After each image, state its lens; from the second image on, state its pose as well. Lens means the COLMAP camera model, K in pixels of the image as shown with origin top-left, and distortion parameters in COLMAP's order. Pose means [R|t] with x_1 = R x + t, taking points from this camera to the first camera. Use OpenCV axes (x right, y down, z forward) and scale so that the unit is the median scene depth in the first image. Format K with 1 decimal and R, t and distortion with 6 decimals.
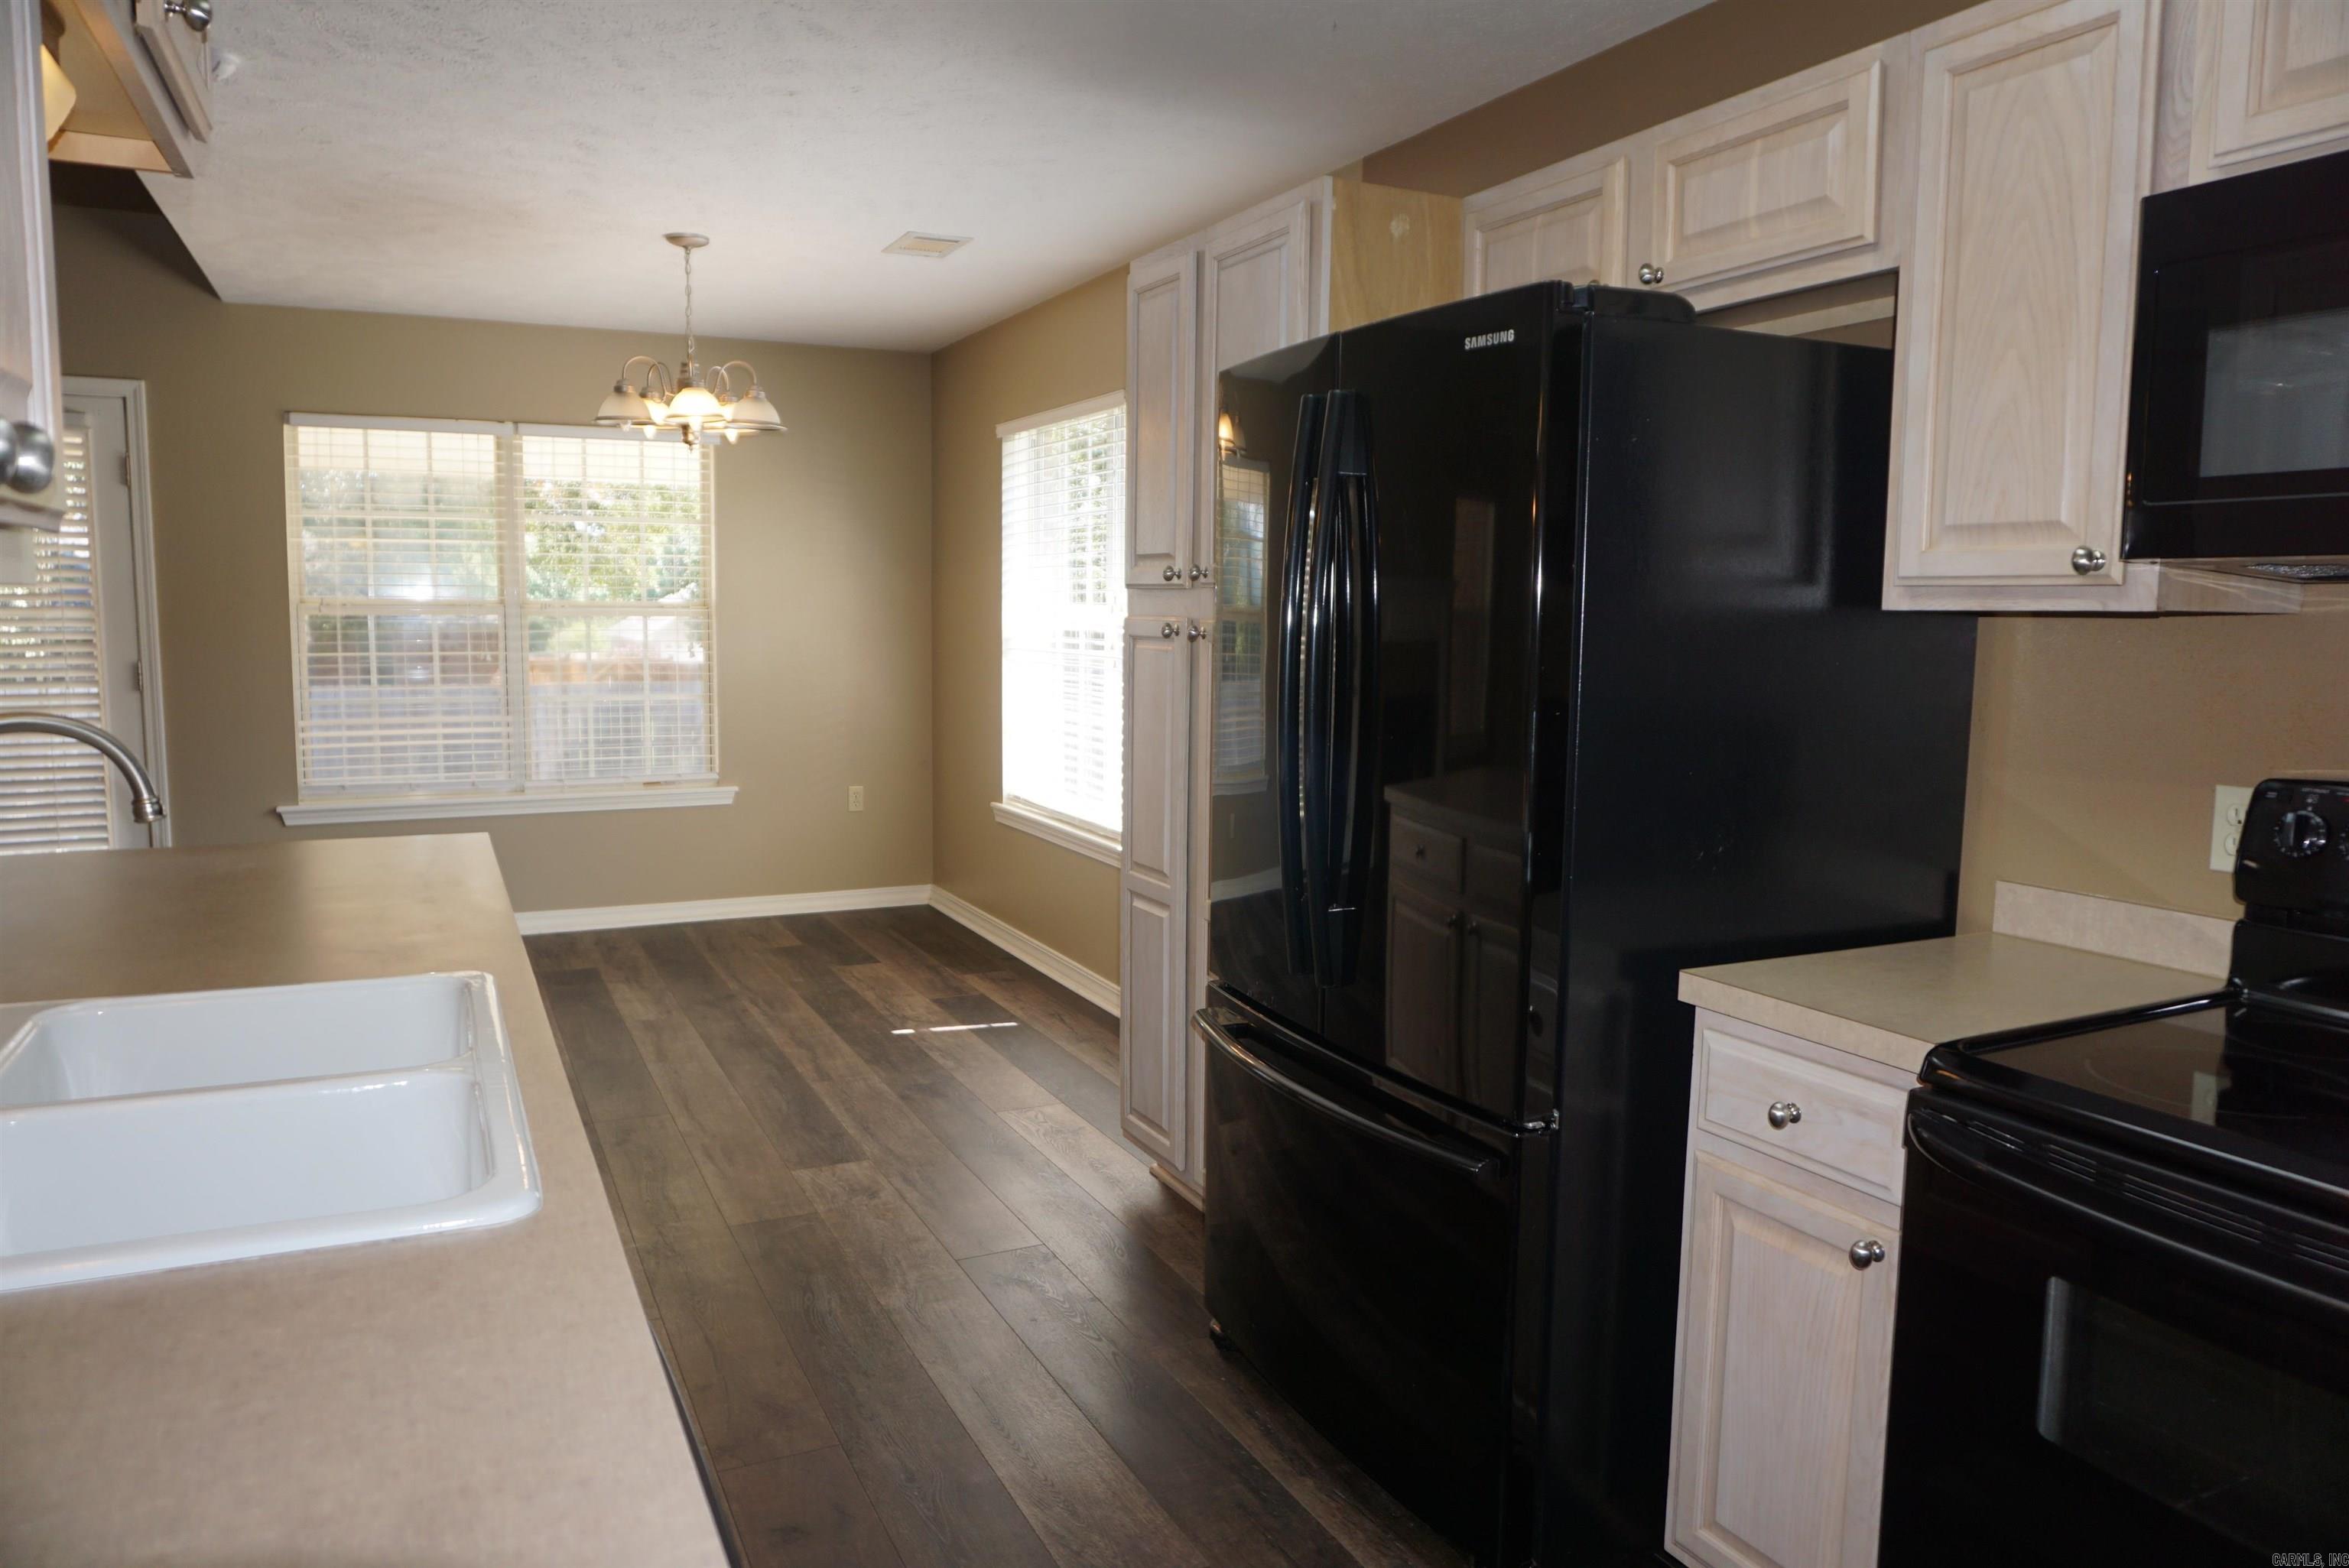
lens RADIAL K [[1548.5, 0, 1165.9], [0, 1548.5, 763.0], [0, 0, 1]] dist [-0.048859, 0.031152]
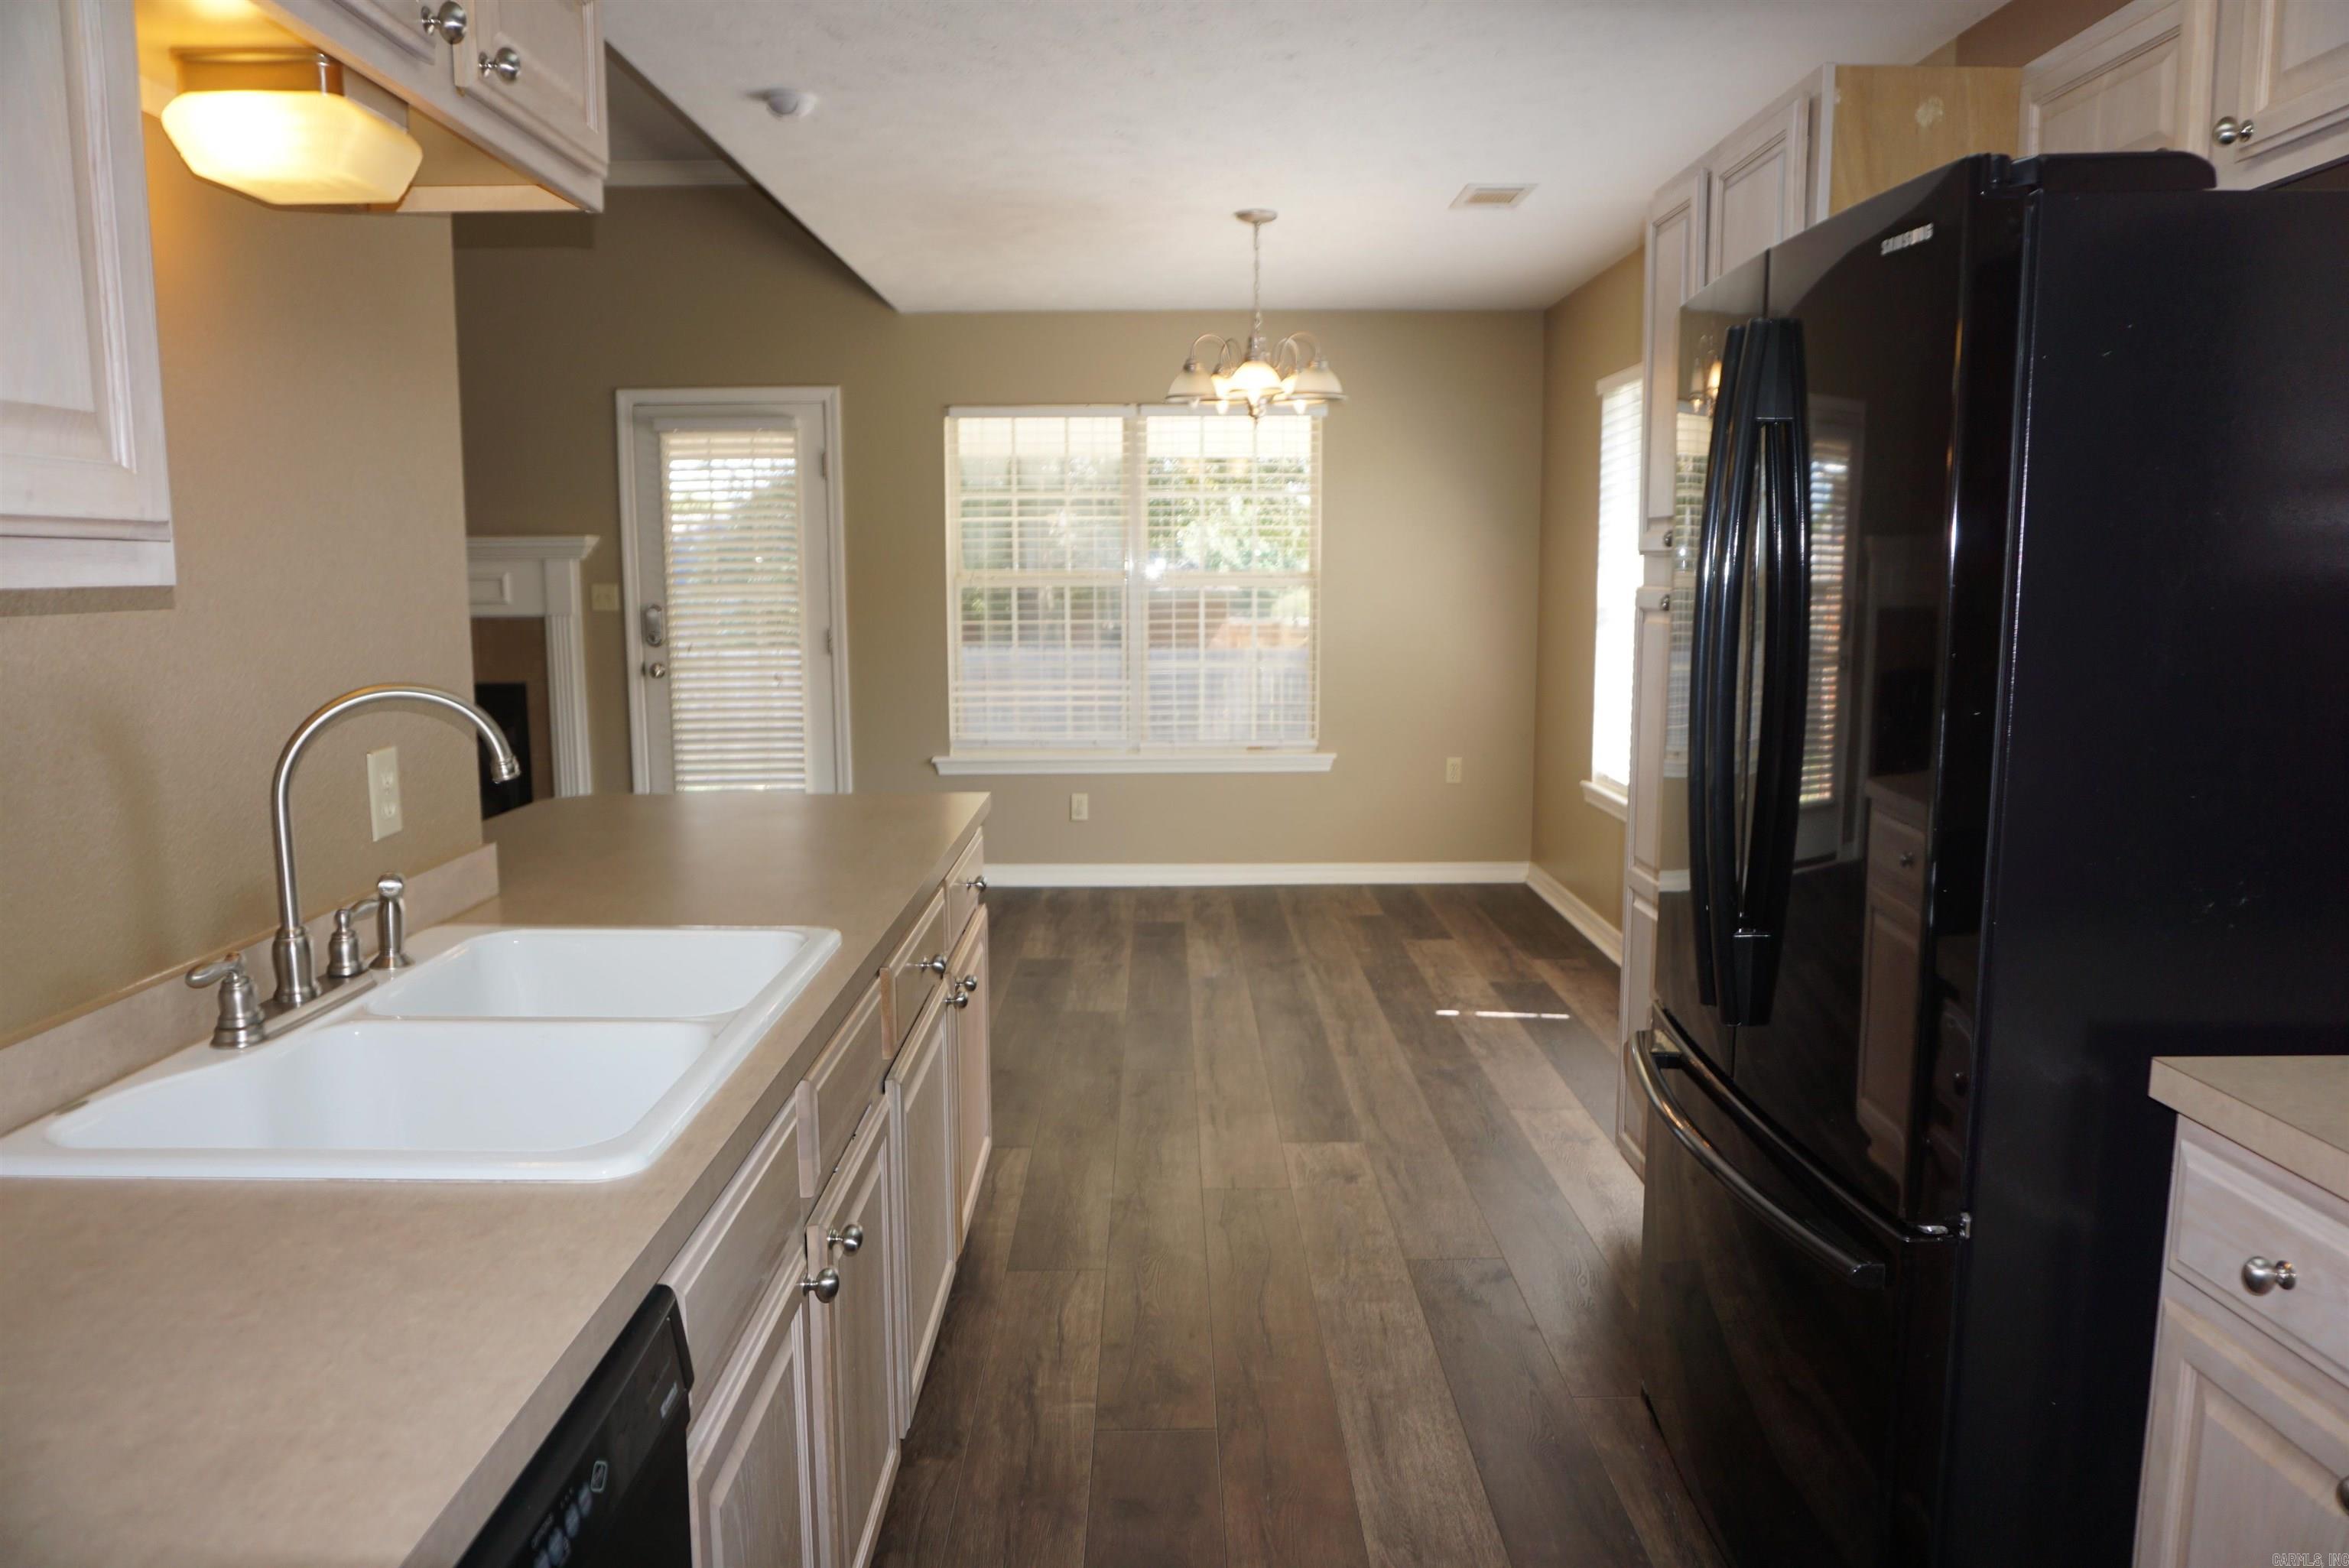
lens RADIAL K [[1548.5, 0, 1188.1], [0, 1548.5, 761.3], [0, 0, 1]] dist [-0.048859, 0.031152]
pose [[0.907197, 0.038843, -0.418909, 0.083755], [-0.030251, 0.999174, 0.027135, -0.006396], [0.419617, -0.011944, 0.907622, 0.049445]]
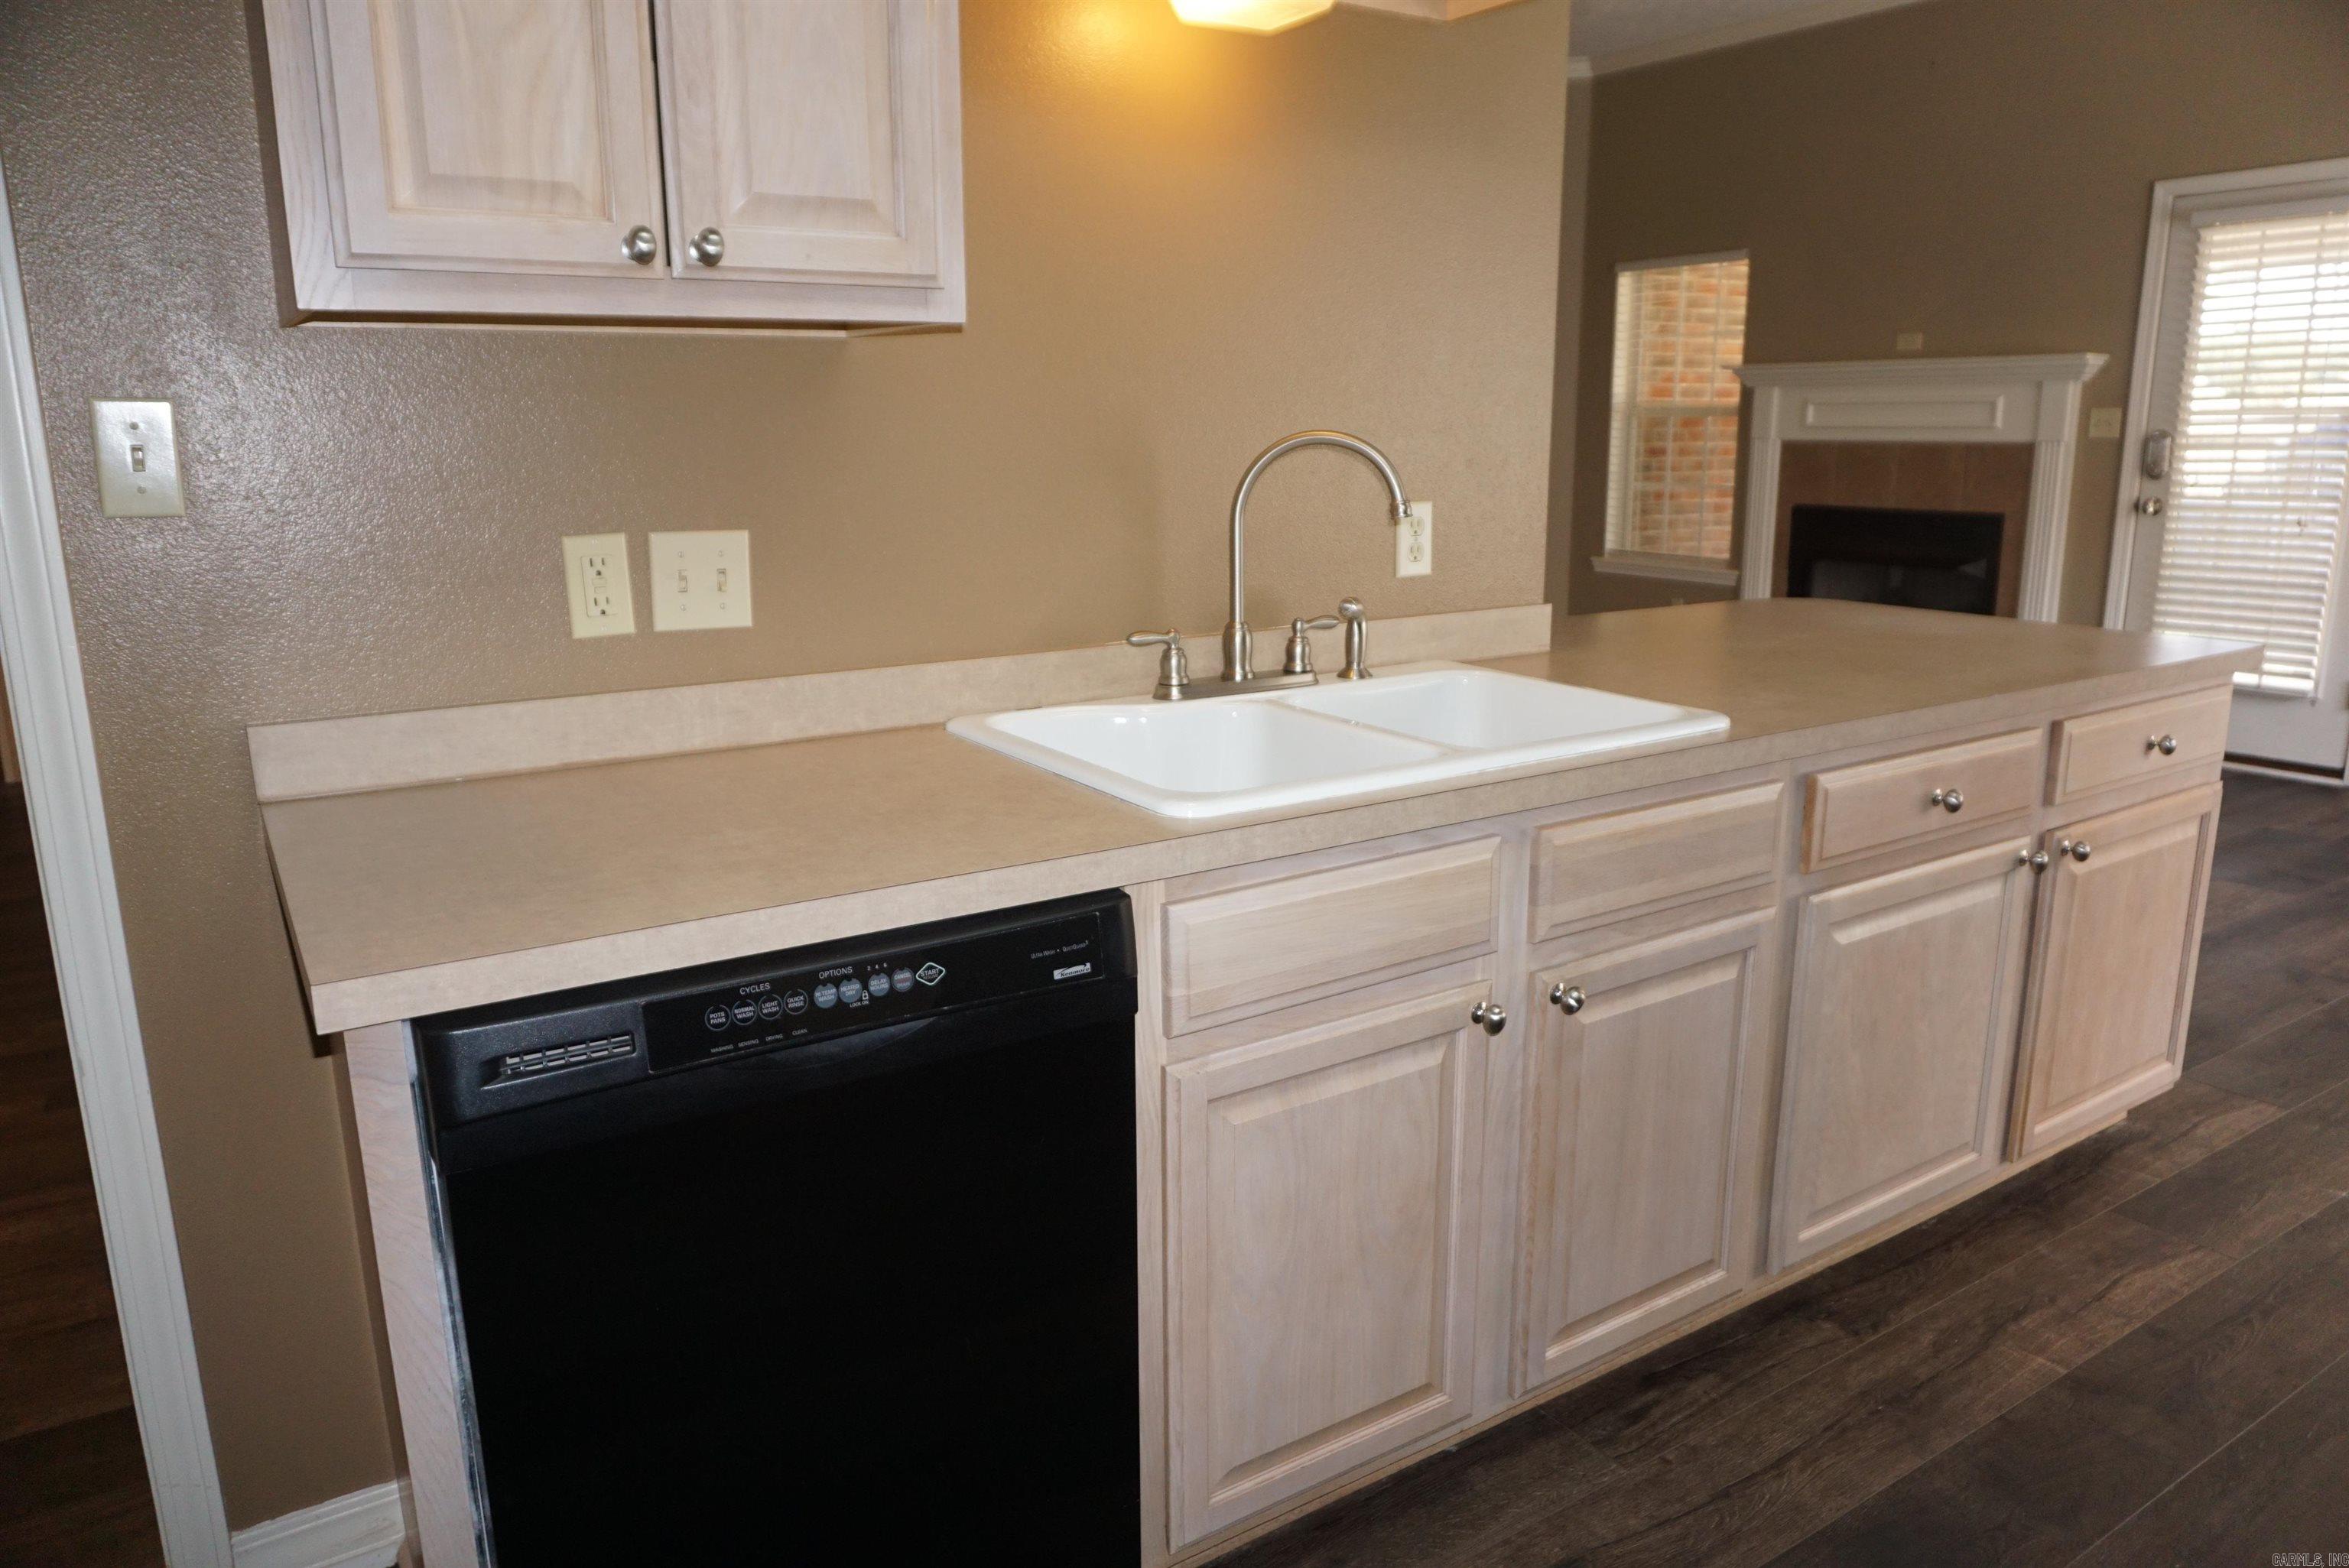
lens RADIAL K [[1548.5, 0, 1187.9], [0, 1548.5, 773.1], [0, 0, 1]] dist [-0.048859, 0.031152]
pose [[0.129913, 0.206013, -0.969887, 0.186655], [-0.090413, 0.976563, 0.195321, 0.002492], [0.987395, 0.062316, 0.145494, 0.186681]]
